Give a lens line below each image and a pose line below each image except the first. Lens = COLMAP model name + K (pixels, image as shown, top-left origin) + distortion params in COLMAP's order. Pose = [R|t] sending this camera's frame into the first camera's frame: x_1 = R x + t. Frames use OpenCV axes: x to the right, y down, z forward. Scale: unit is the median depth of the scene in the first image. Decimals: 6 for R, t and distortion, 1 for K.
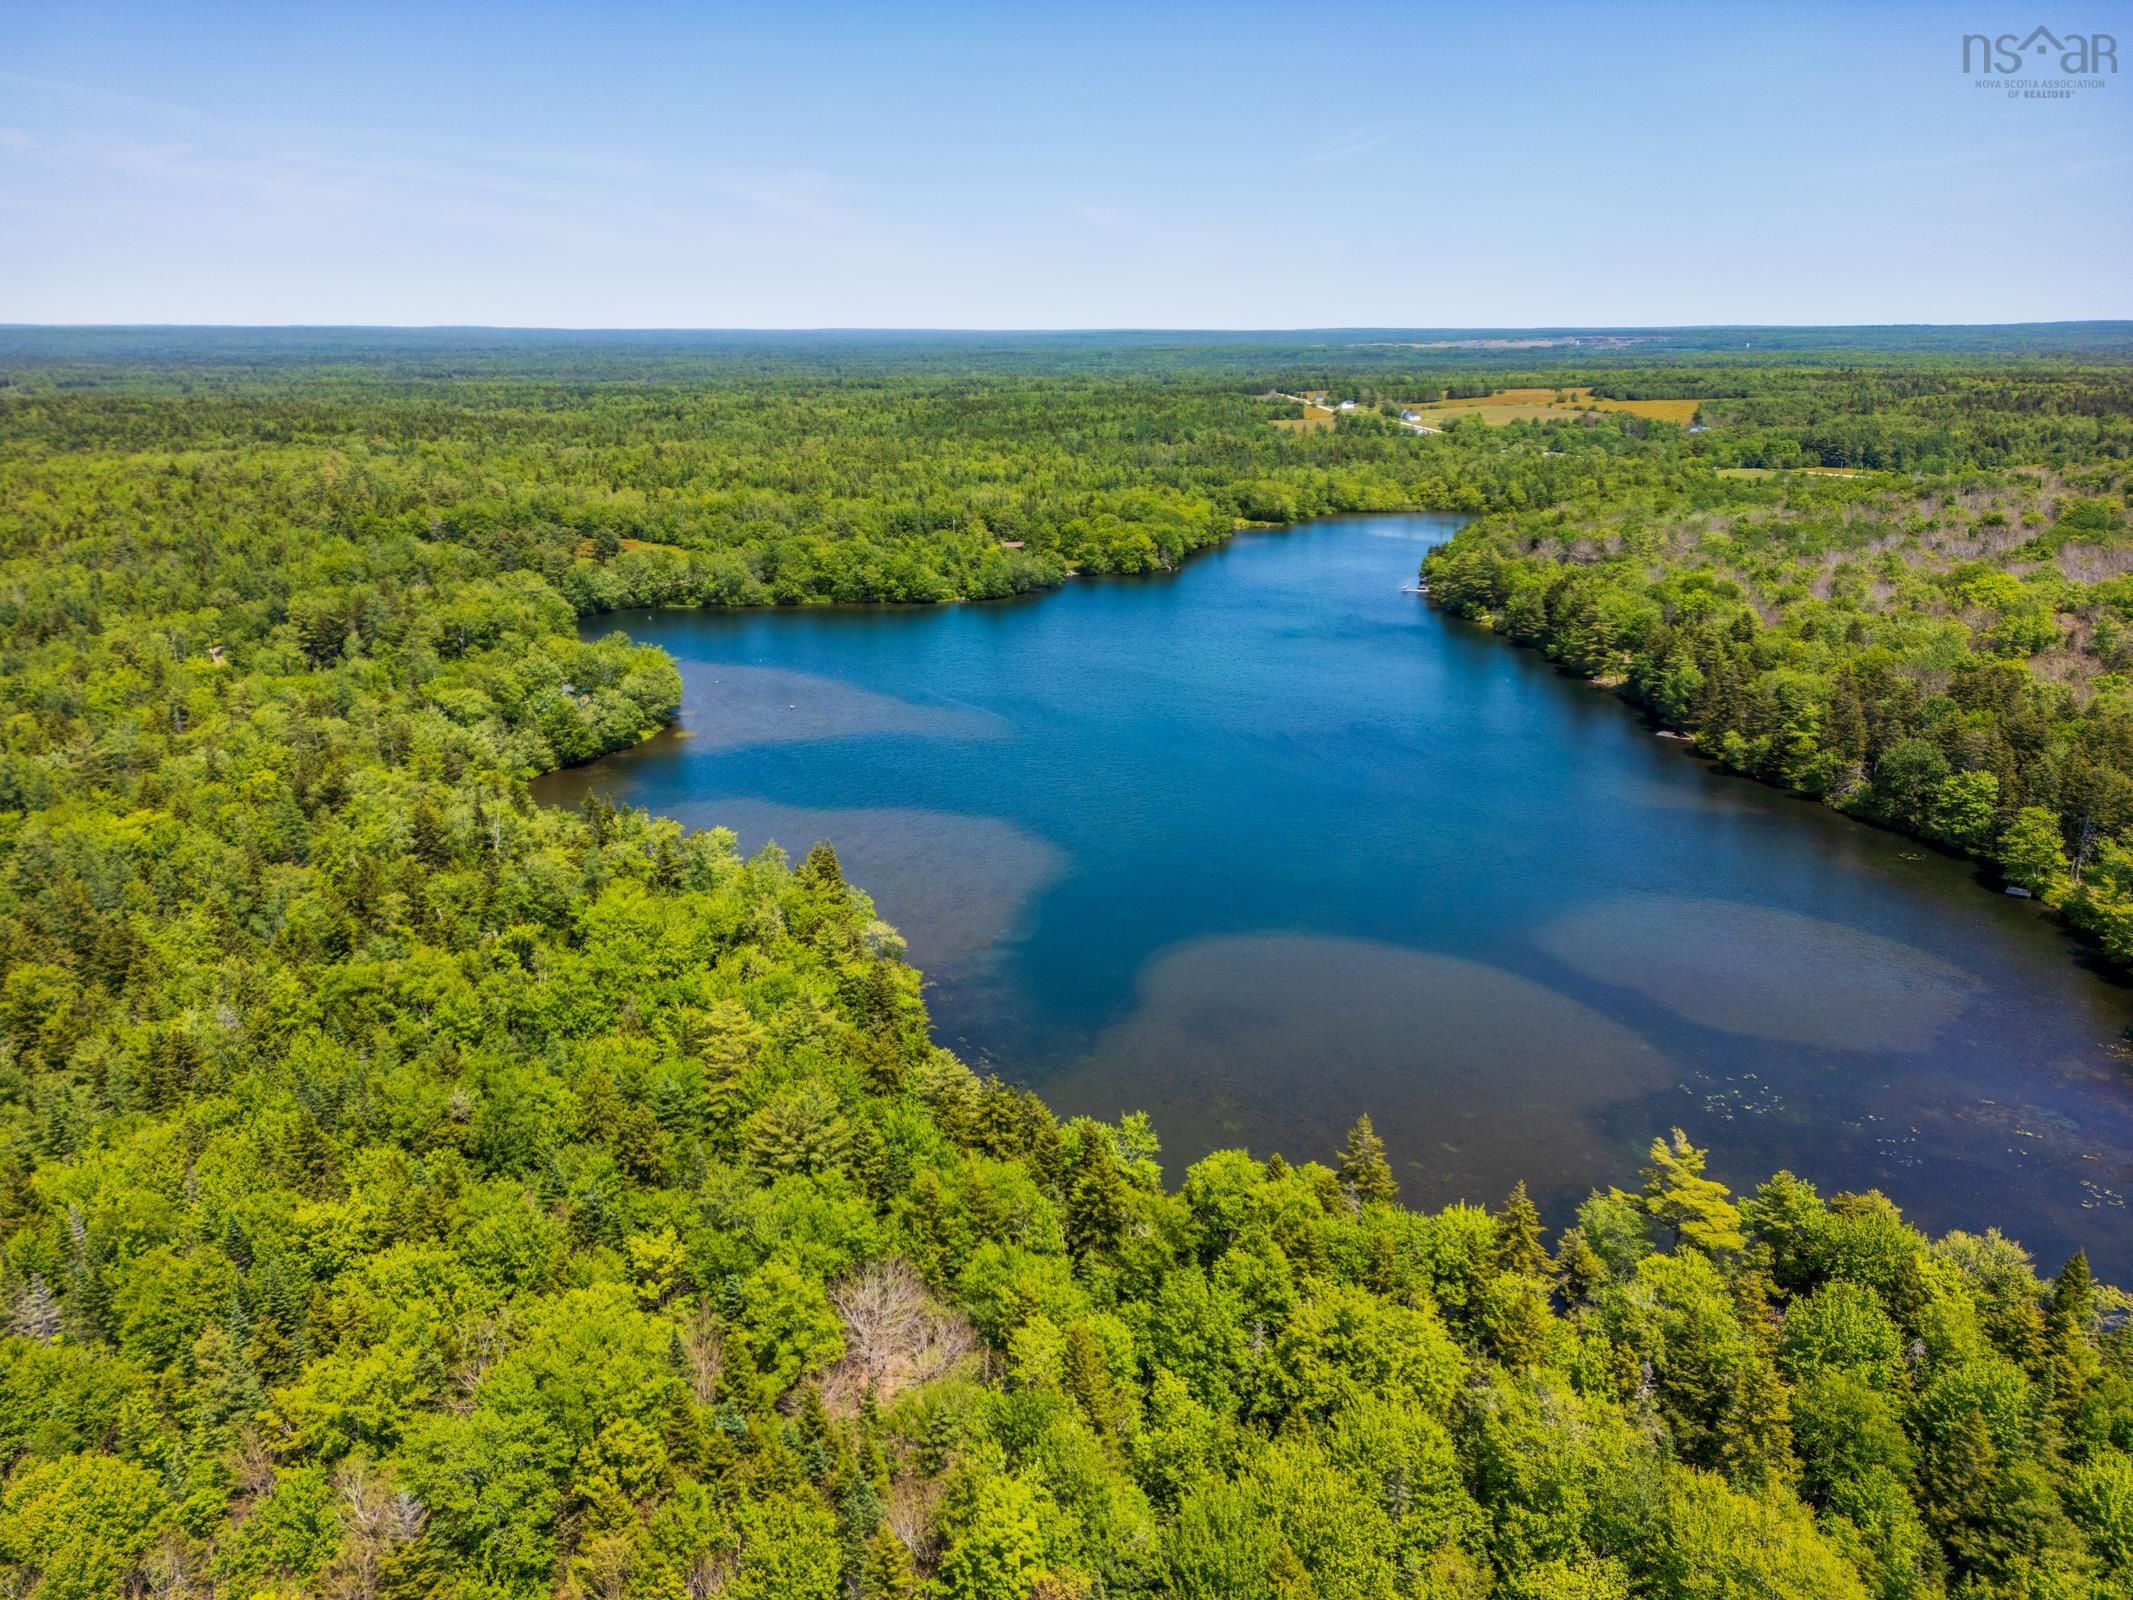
lens RADIAL K [[1494.3, 0, 1066.5], [0, 1494.3, 800.0], [0, 0, 1]] dist [0.082574, -0.085057]
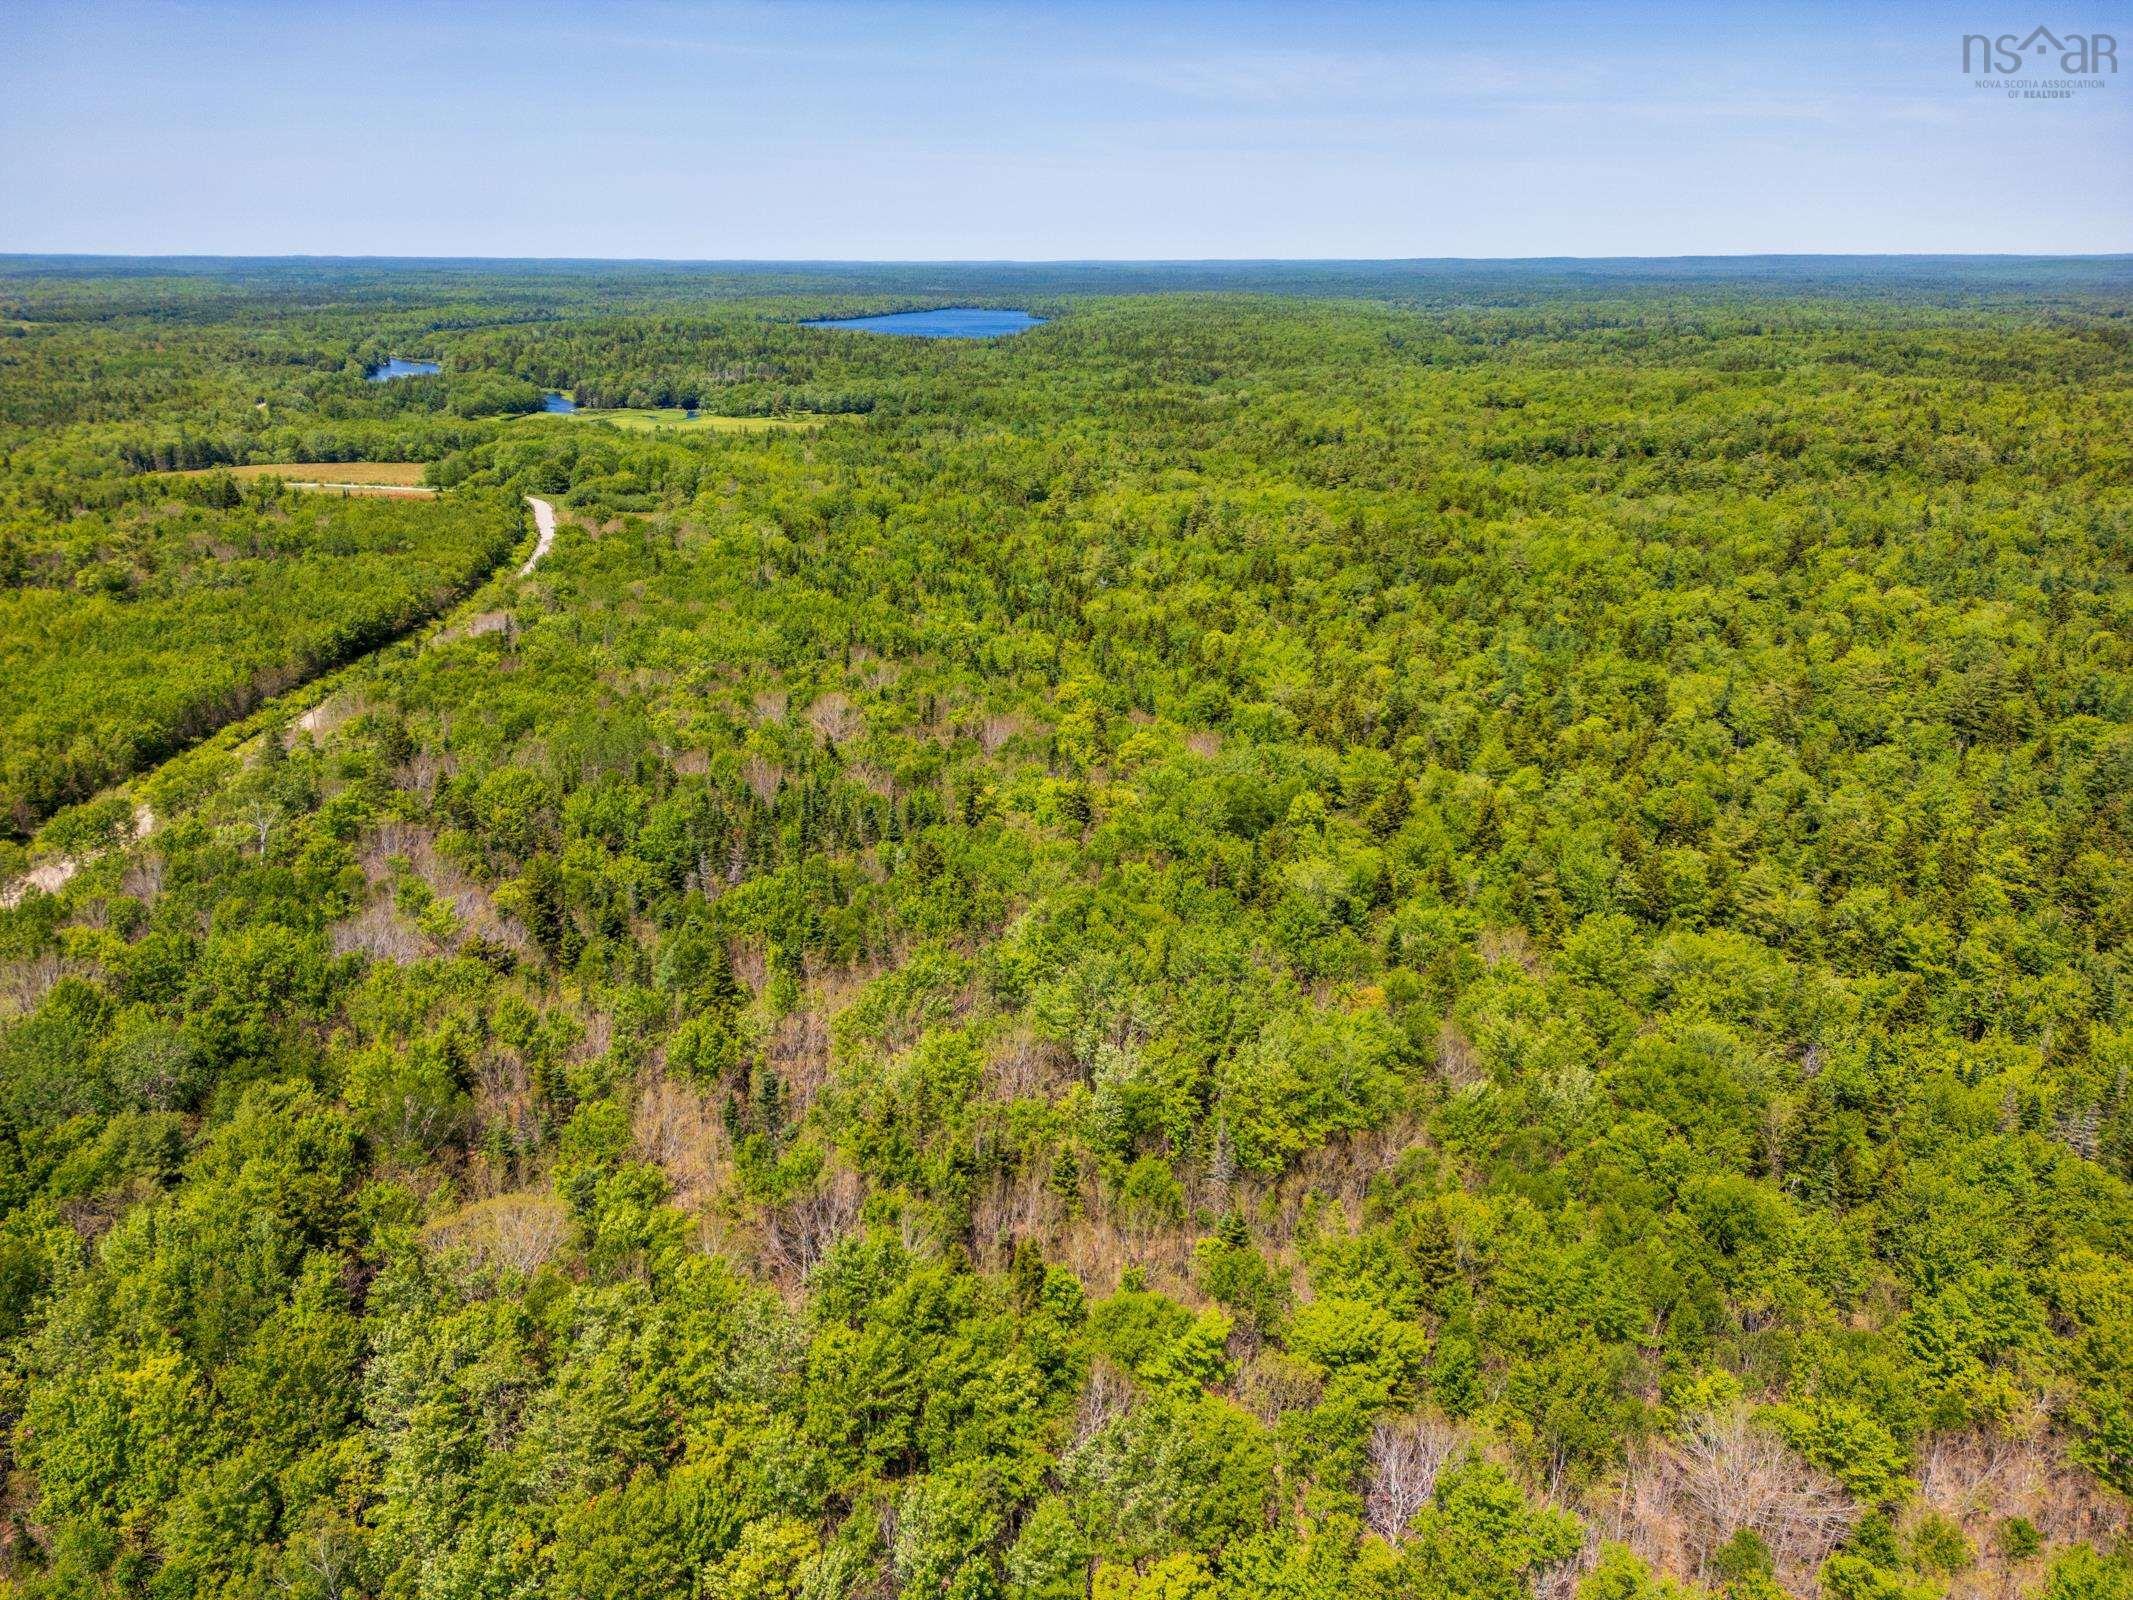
lens RADIAL K [[1494.3, 0, 1066.5], [0, 1494.3, 800.0], [0, 0, 1]] dist [0.082574, -0.085057]
pose [[0.394957, 0.308911, -0.865207, -0.029155], [-0.267398, 0.939653, 0.213427, 0.032706], [0.878924, 0.147060, 0.453725, -0.156900]]
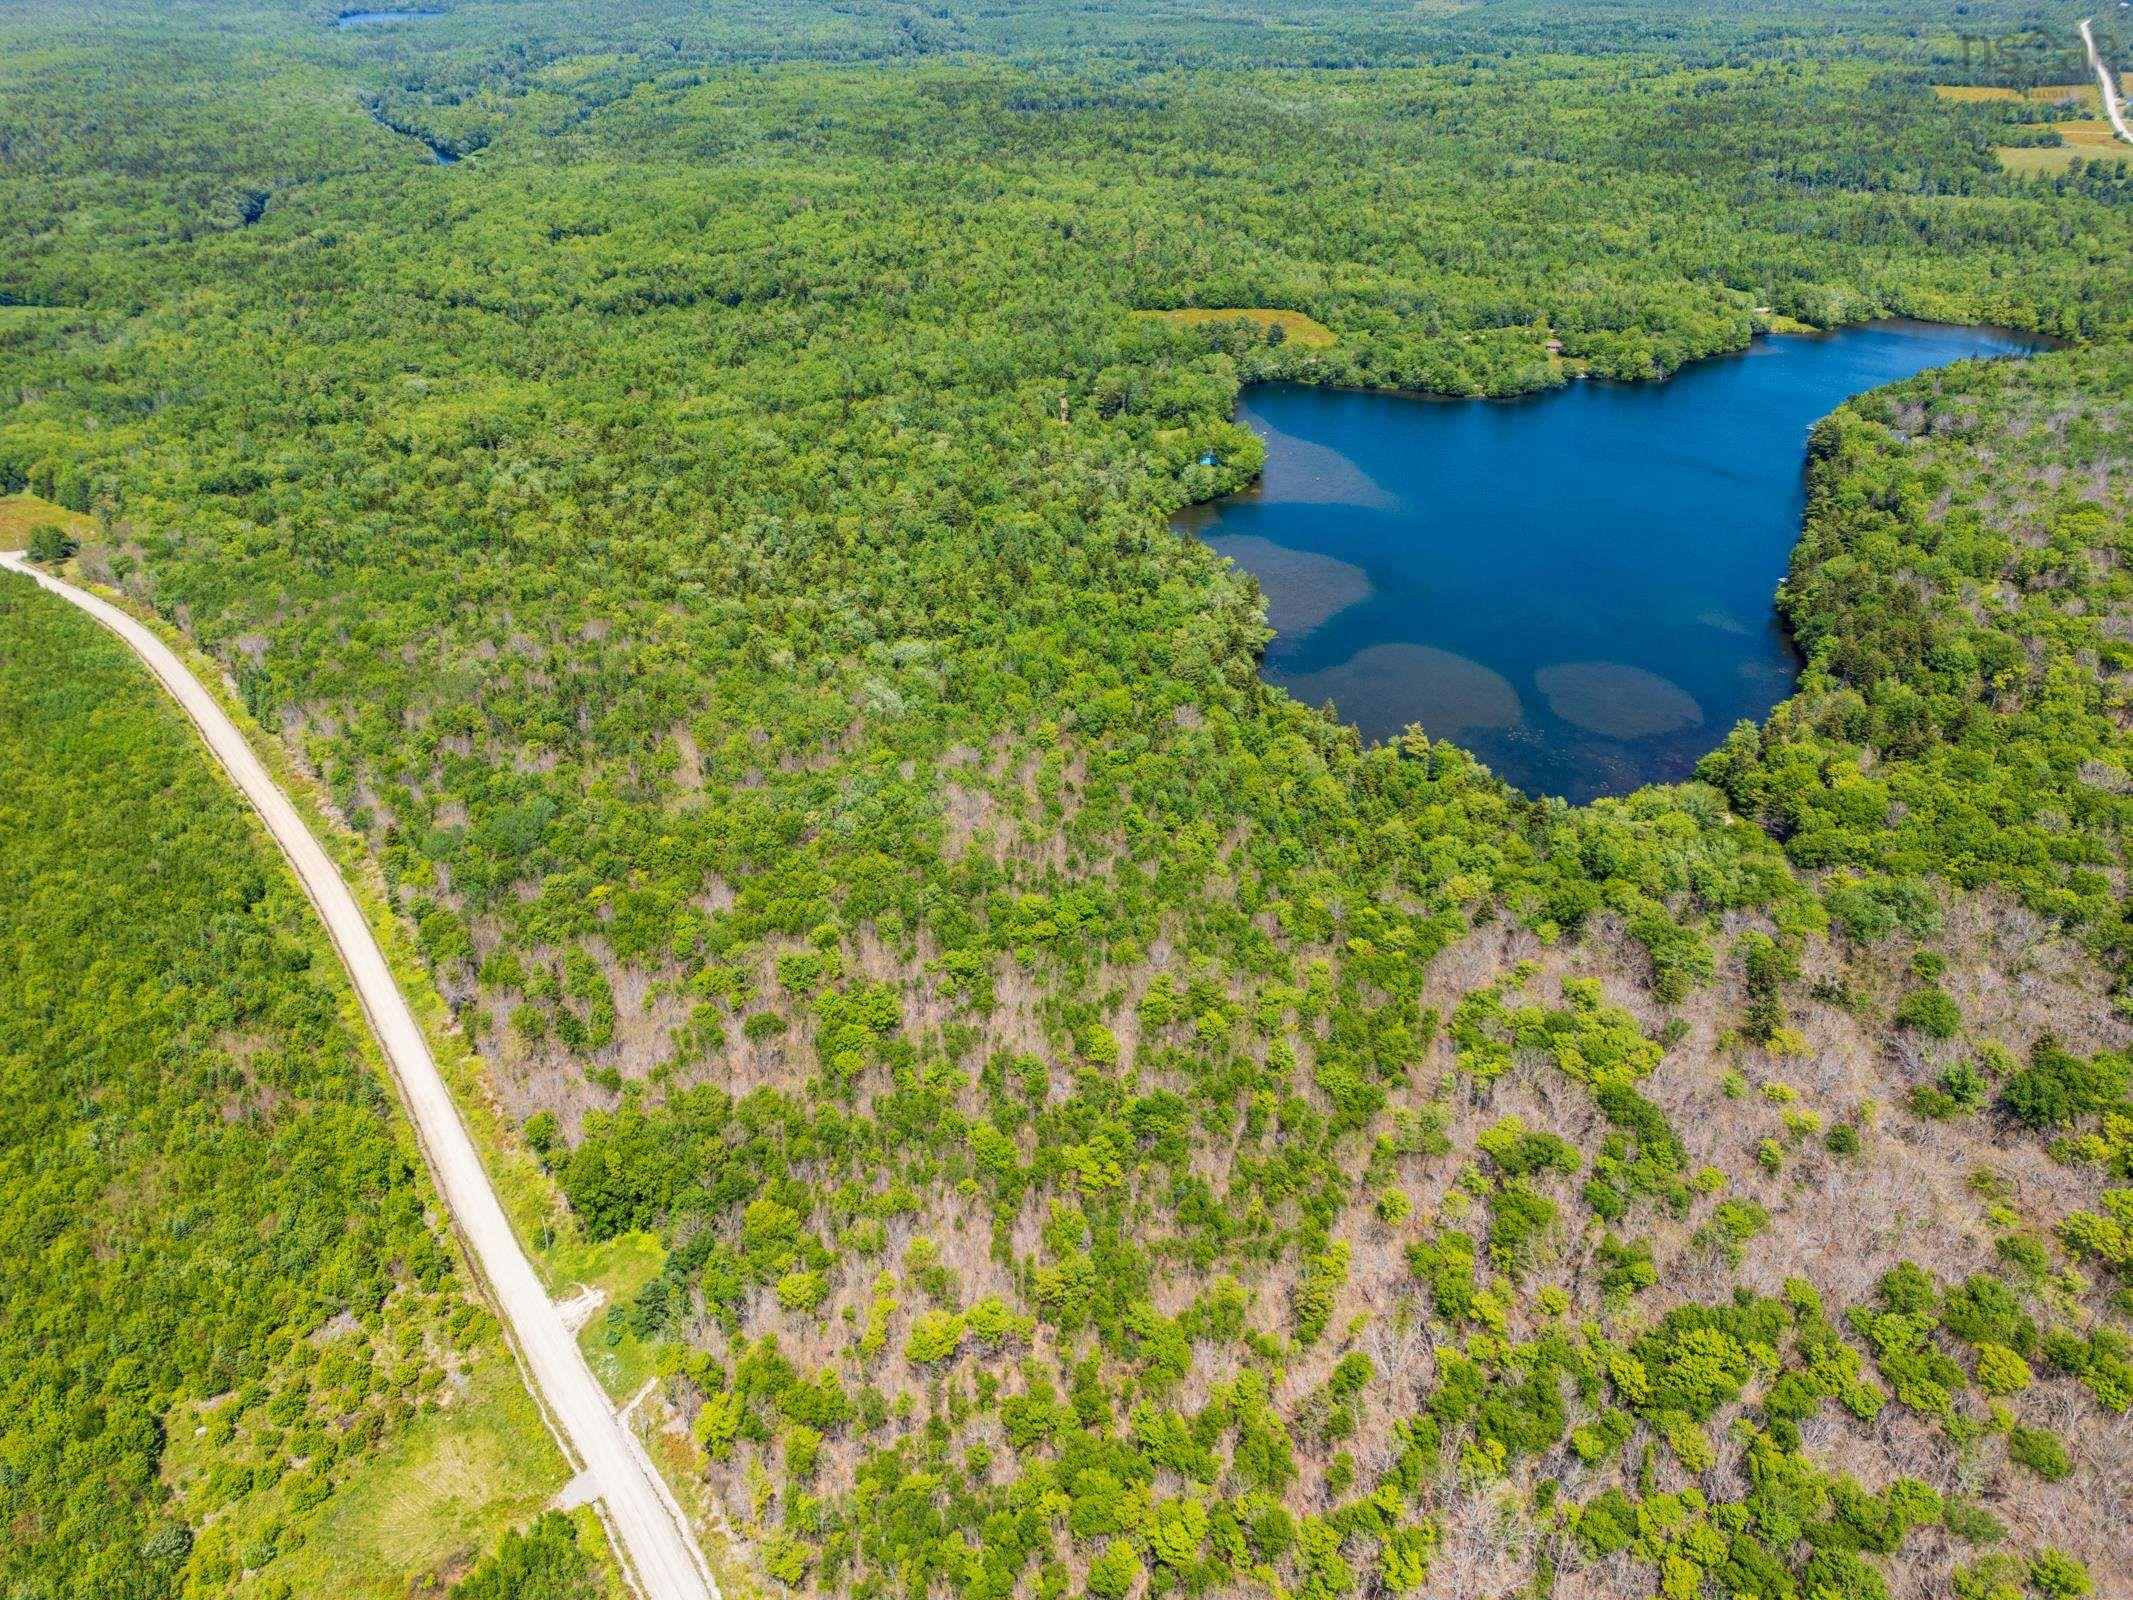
lens RADIAL K [[1494.3, 0, 1066.5], [0, 1494.3, 800.0], [0, 0, 1]] dist [0.082574, -0.085057]
pose [[0.872179, 0.250314, -0.420295, 0.843469], [-0.134314, 0.948685, 0.286281, -0.342126], [0.470387, -0.193237, 0.861043, -1.657472]]
